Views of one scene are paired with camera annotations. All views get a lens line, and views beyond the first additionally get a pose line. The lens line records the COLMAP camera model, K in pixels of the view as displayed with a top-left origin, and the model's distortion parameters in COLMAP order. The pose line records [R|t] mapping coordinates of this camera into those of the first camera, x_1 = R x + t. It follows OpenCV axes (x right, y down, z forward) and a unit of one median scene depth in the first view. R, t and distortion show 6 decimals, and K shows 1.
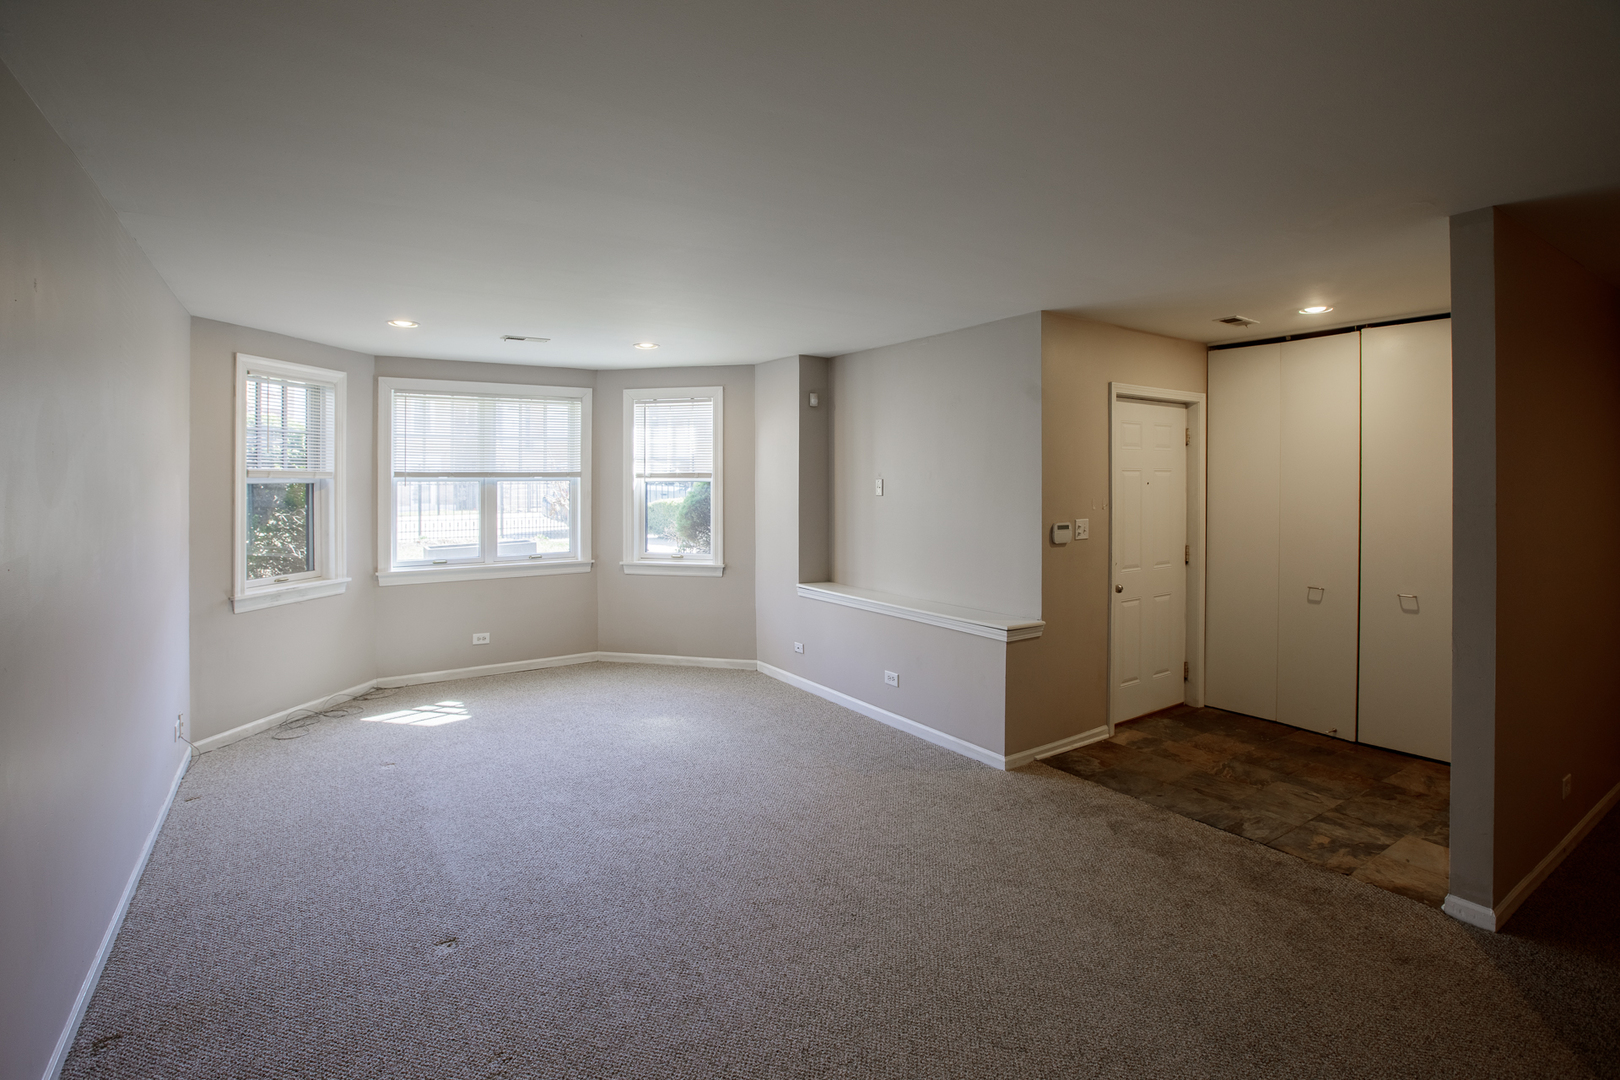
lens RADIAL K [[782.3, 0, 812.8], [0, 782.3, 471.2], [0, 0, 1]] dist [-0.038516, 0.000293]
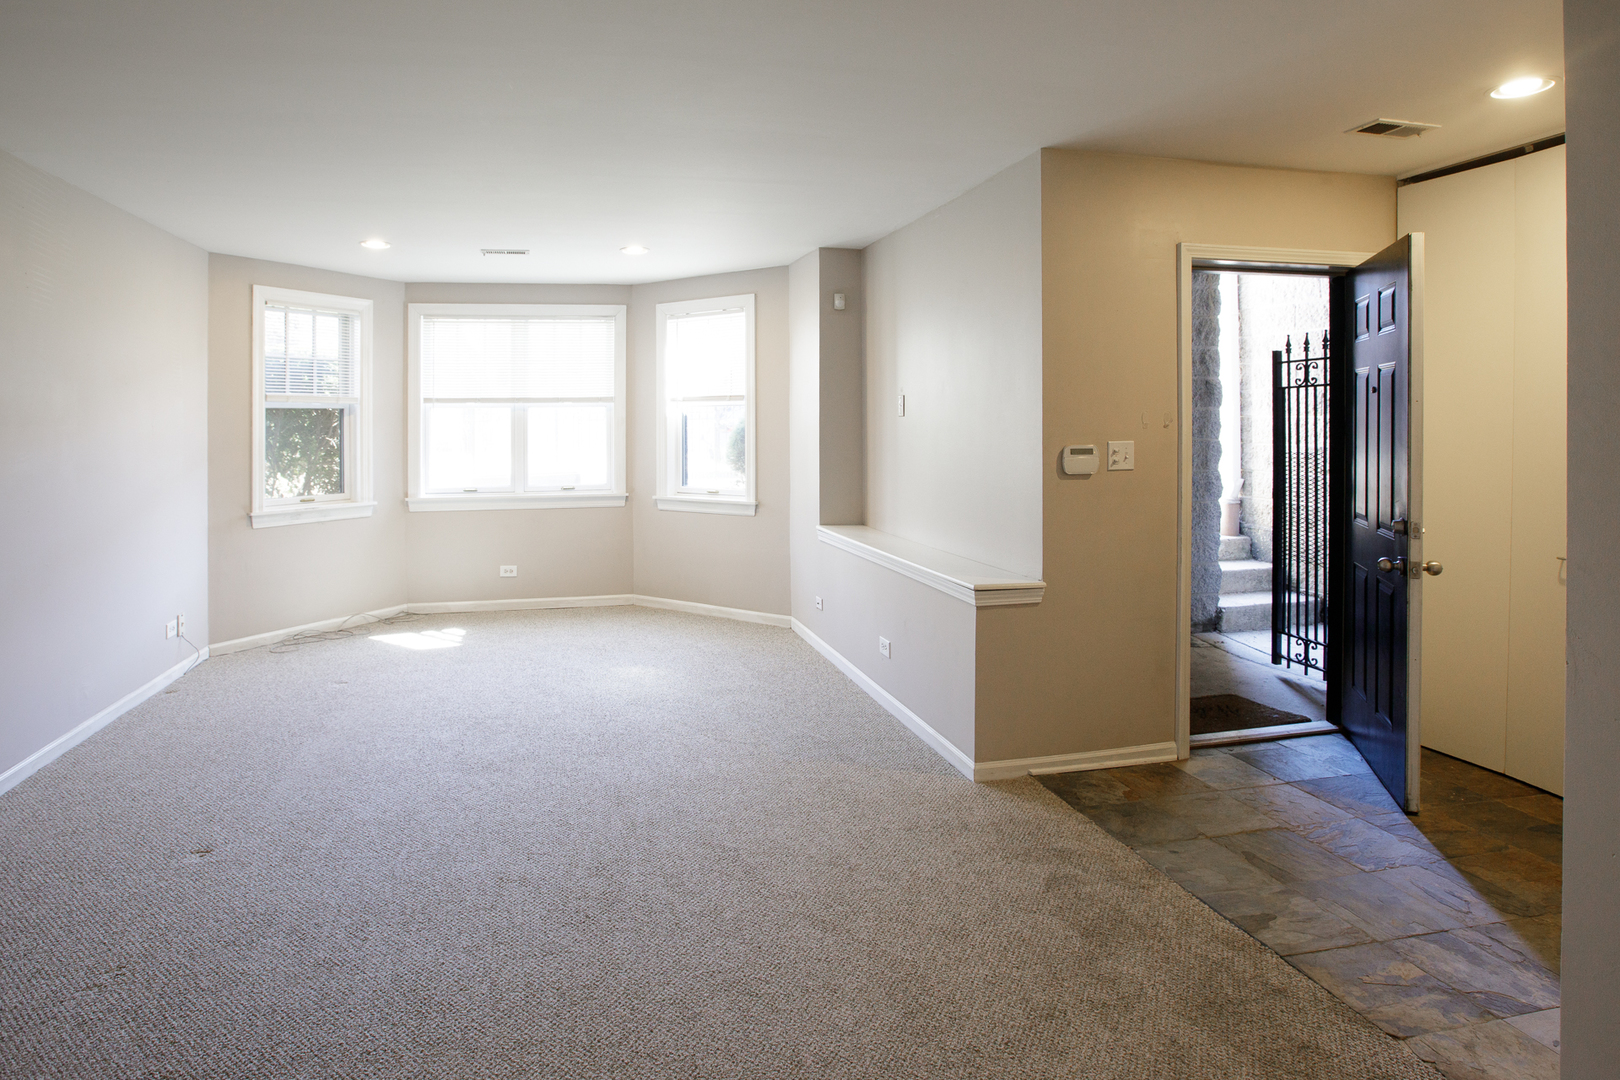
lens RADIAL K [[882.1, 0, 719.9], [0, 882.1, 413.6], [0, 0, 1]] dist [-0.036428, 0.002542]
pose [[0.919282, -0.010463, -0.393461, 0.272263], [0.010504, 0.999943, -0.002049, 0.029177], [0.393460, -0.002249, 0.919339, 0.114693]]
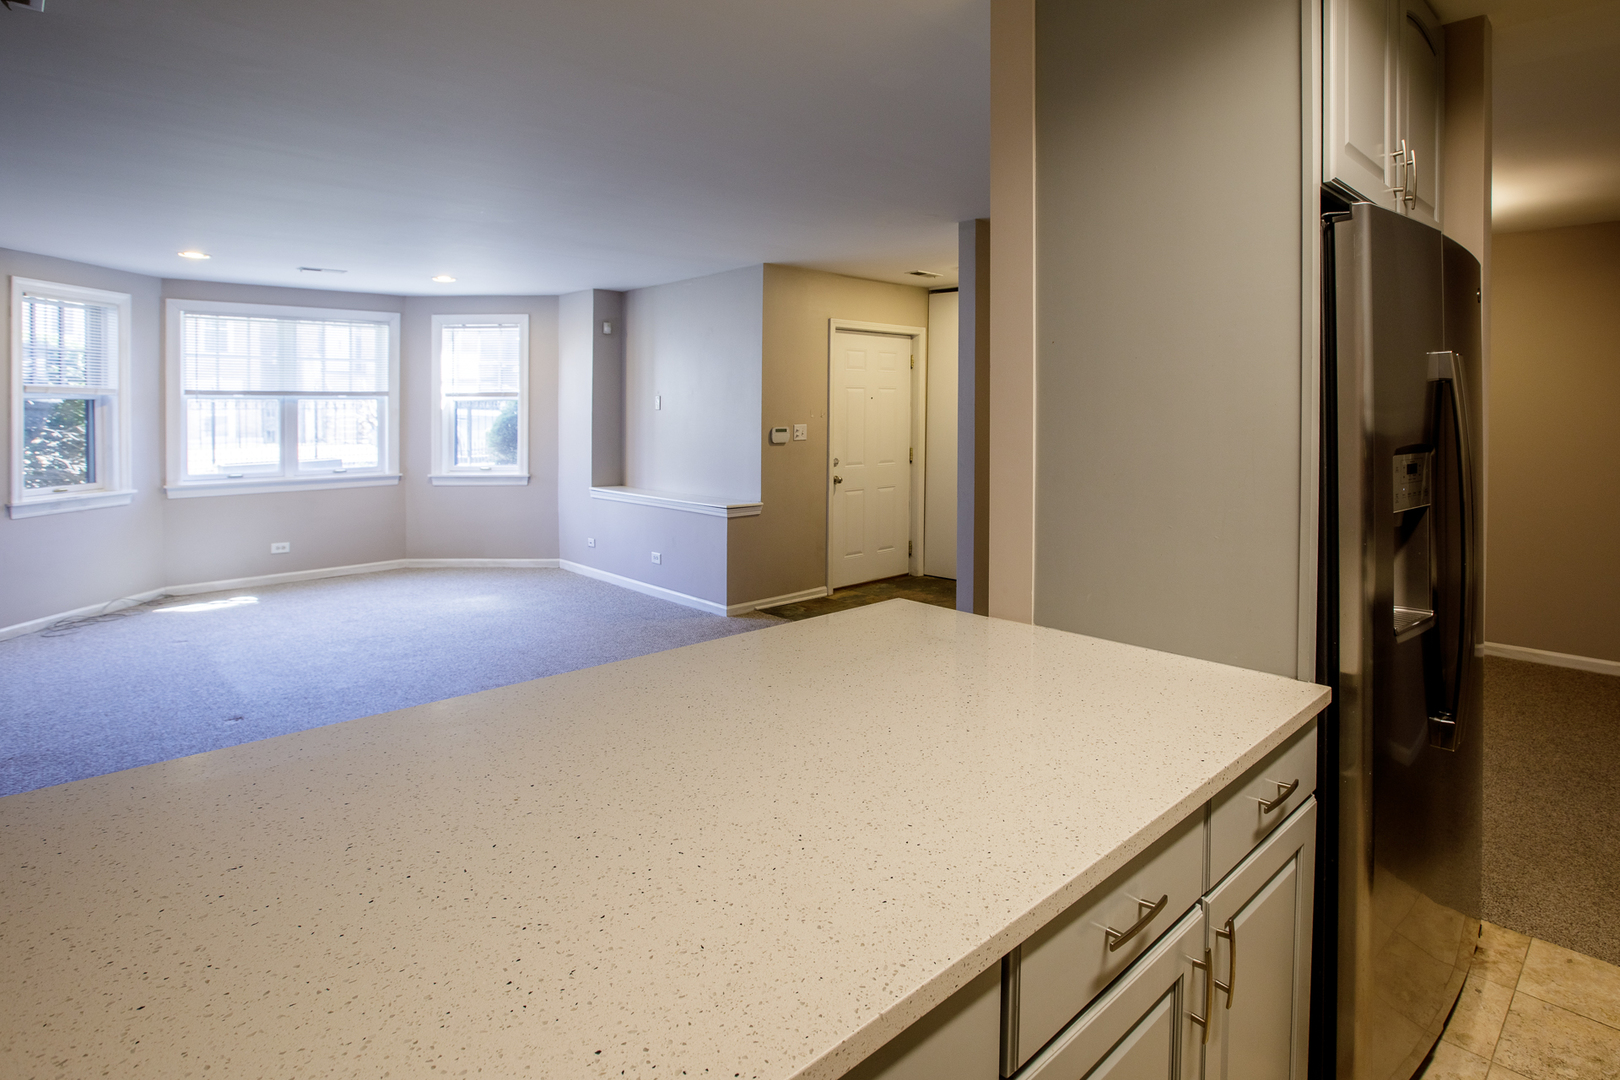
lens RADIAL K [[853.0, 0, 905.1], [0, 853.0, 402.5], [0, 0, 1]] dist [-0.003609, -0.000930]
pose [[0.978274, -0.002199, 0.207304, 0.187325], [0.001935, 0.999997, 0.001477, 0.019401], [-0.207306, -0.001044, 0.978276, -0.353050]]
